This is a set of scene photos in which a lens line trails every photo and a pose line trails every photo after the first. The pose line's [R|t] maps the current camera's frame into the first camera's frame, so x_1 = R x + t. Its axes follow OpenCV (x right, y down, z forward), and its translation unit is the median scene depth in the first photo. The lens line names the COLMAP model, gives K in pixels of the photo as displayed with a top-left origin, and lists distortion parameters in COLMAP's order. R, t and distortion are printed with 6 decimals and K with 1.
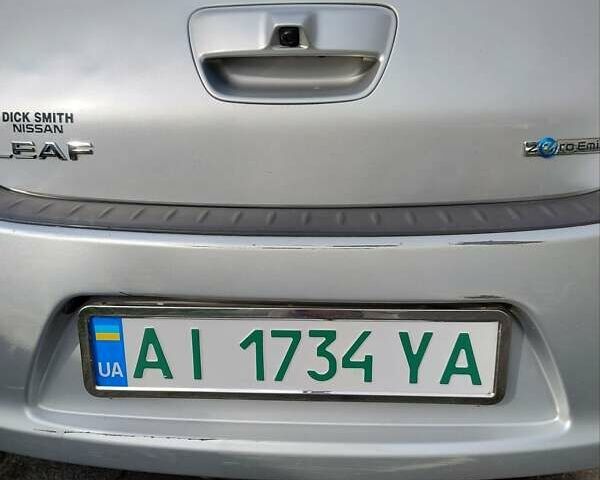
lens RADIAL K [[561.5, 0, 300.0], [0, 561.5, 240.0], [0, 0, 1]] dist [0.029315, -0.021985]
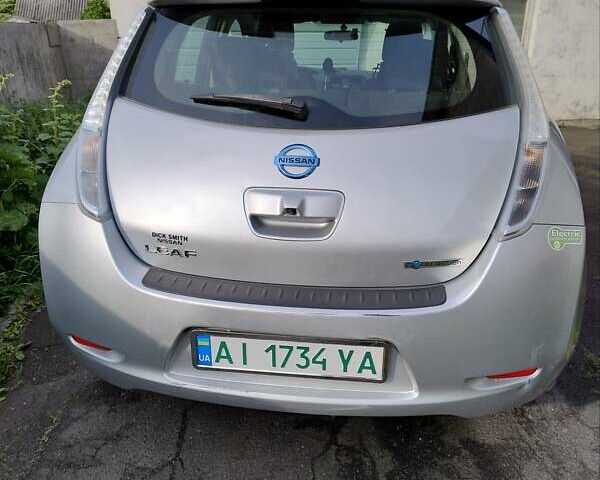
lens RADIAL K [[561.5, 0, 300.0], [0, 561.5, 240.0], [0, 0, 1]] dist [0.029315, -0.021985]
pose [[0.997816, 0.037840, -0.054136, 0.127079], [-0.031139, 0.992324, 0.119678, -0.491954], [0.058249, -0.117731, 0.991336, -1.065268]]
